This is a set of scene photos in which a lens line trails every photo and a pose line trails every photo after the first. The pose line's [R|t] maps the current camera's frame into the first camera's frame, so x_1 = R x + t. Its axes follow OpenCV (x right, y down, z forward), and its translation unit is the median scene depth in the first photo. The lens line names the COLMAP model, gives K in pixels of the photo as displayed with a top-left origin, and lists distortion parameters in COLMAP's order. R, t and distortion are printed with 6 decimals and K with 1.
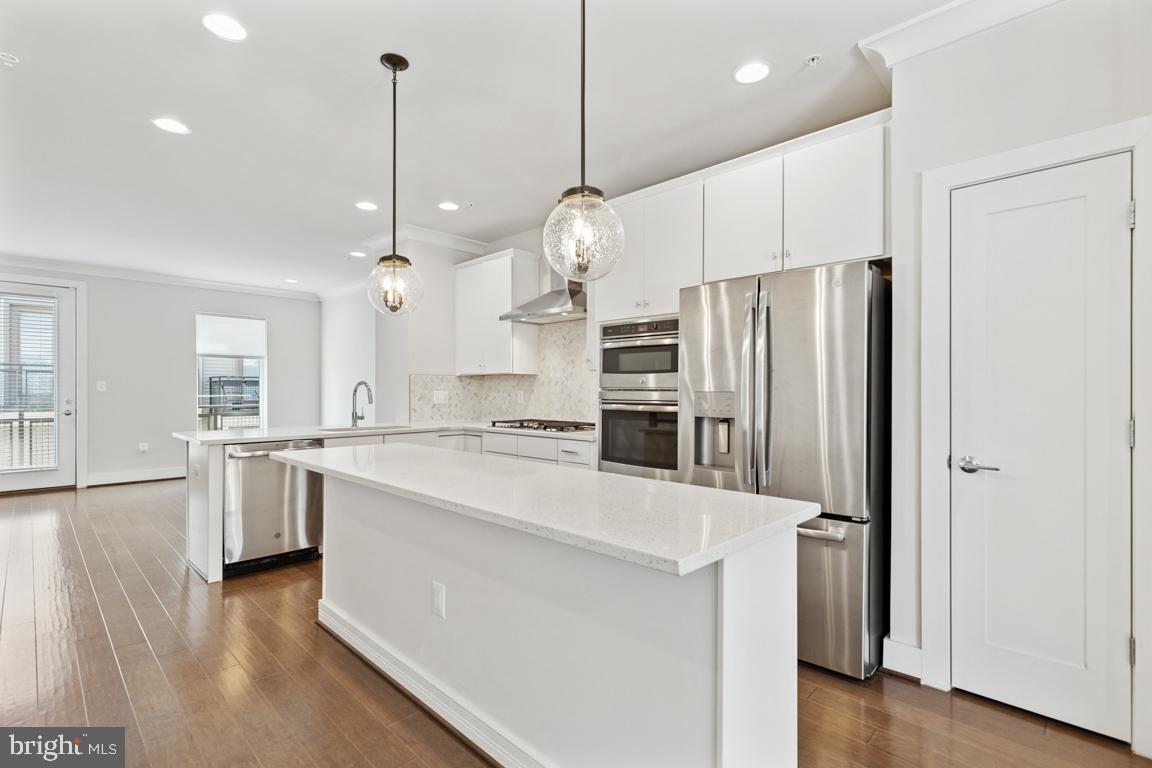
lens RADIAL K [[530.2, 0, 568.3], [0, 530.2, 387.7], [0, 0, 1]] dist [0.002997, 0.000520]
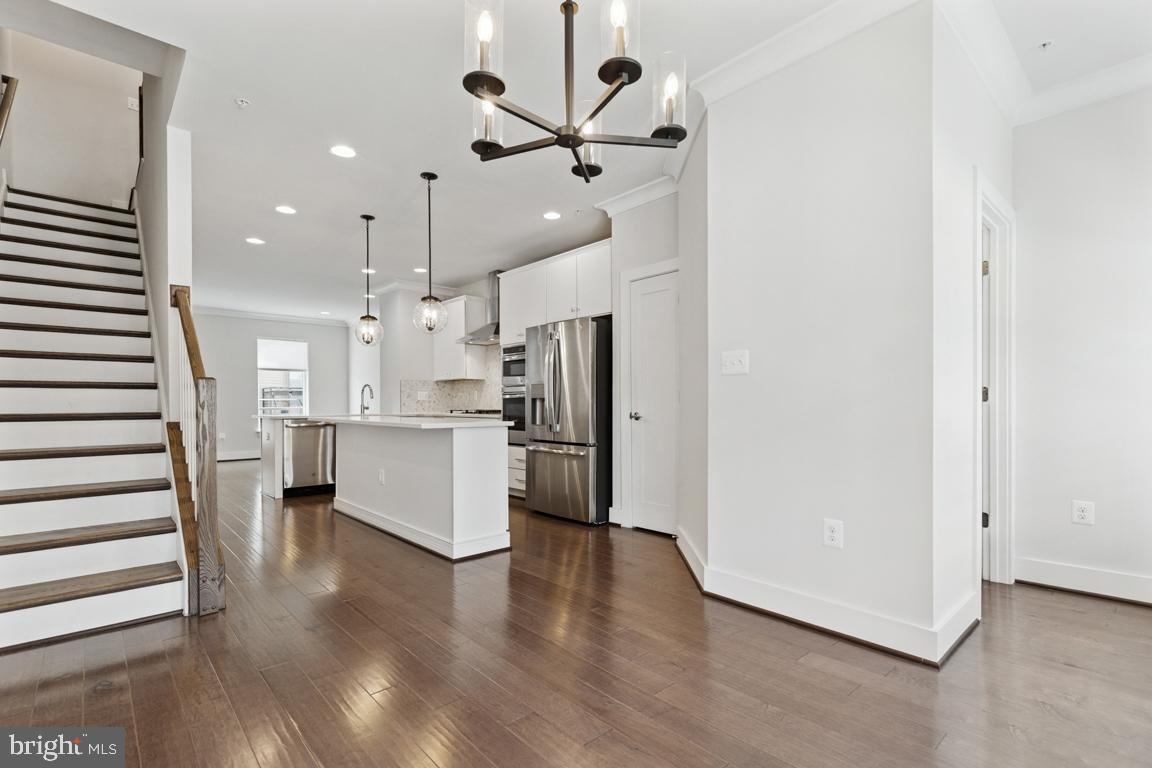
lens RADIAL K [[530.2, 0, 570.0], [0, 530.2, 403.0], [0, 0, 1]] dist [0.002997, 0.000520]
pose [[0.998110, -0.004697, -0.061268, 0.278558], [0.004971, 0.999978, 0.004309, 0.036937], [0.061246, -0.004605, 0.998112, -0.475694]]
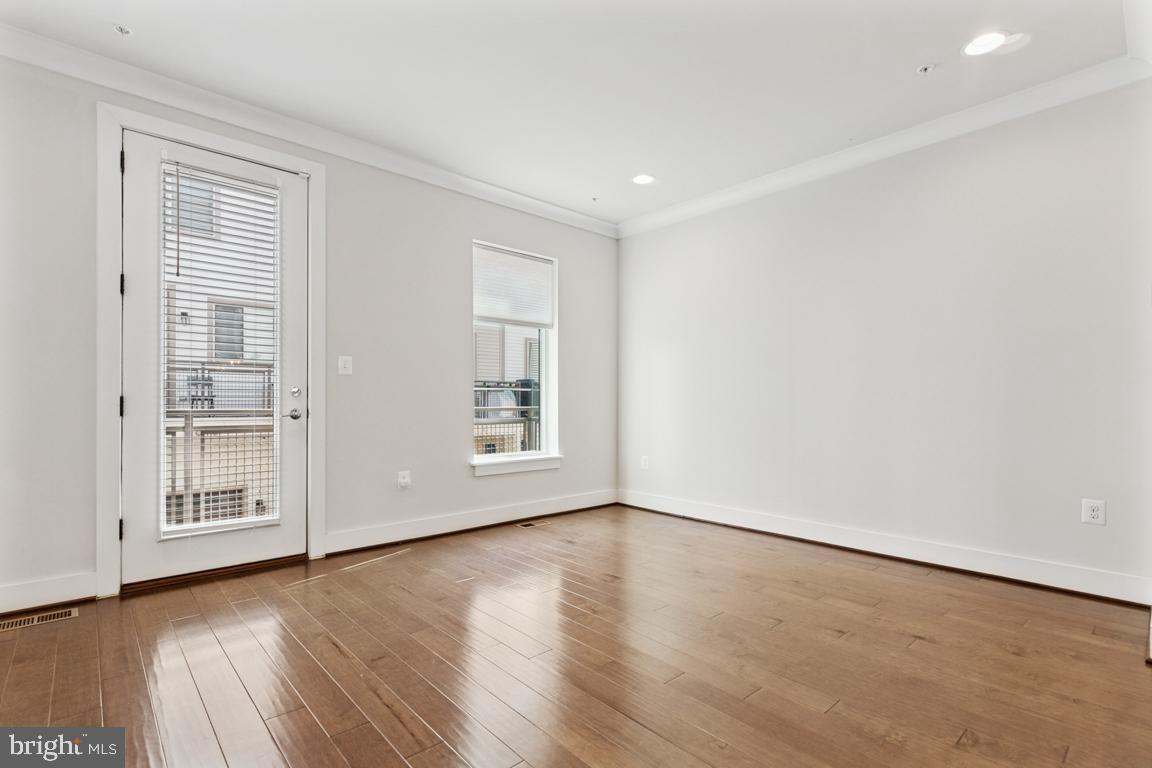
lens RADIAL K [[530.2, 0, 574.4], [0, 530.2, 394.8], [0, 0, 1]] dist [0.002997, 0.000520]
pose [[0.999674, 0.005633, -0.024898, -0.937254], [-0.005693, 0.999981, -0.002339, 0.039078], [0.024884, 0.002480, 0.999687, 0.700102]]
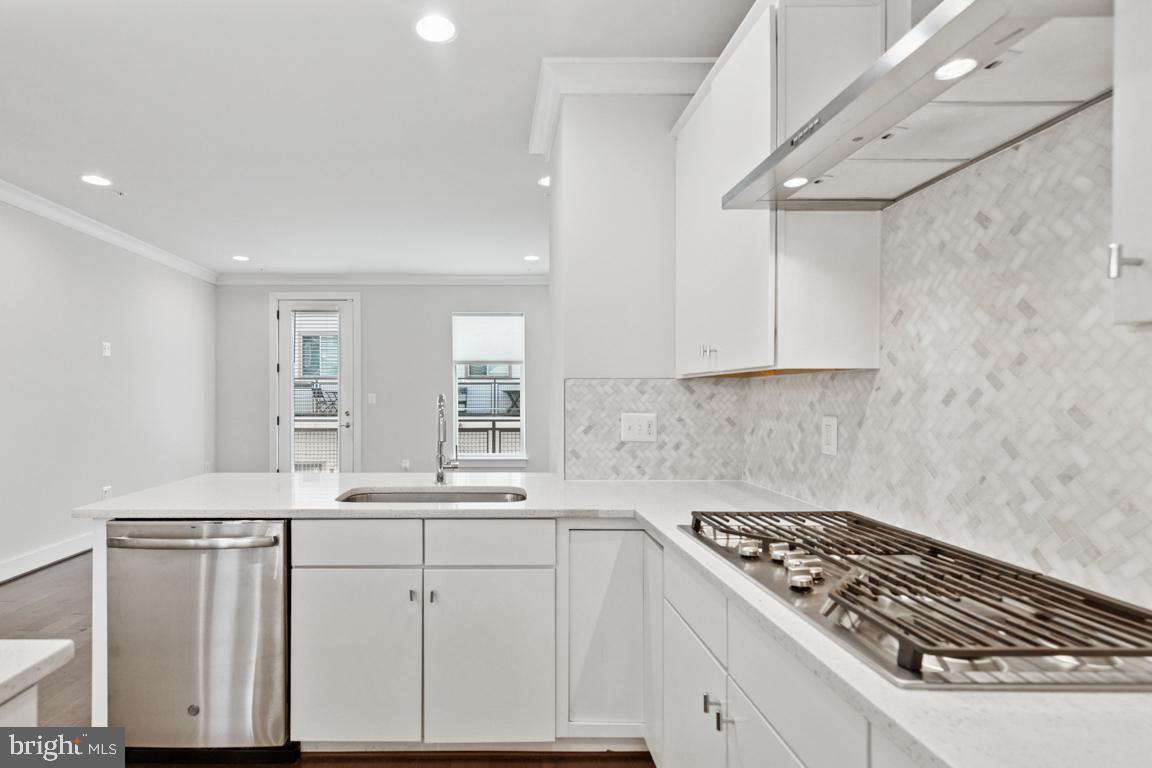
lens RADIAL K [[569.1, 0, 498.3], [0, 569.1, 396.7], [0, 0, 1]] dist [0.002628, 0.001481]
pose [[0.709632, -0.001207, -0.704571, 0.020305], [0.003218, 0.999994, 0.001529, -0.009784], [0.704565, -0.003352, 0.709632, 0.629887]]
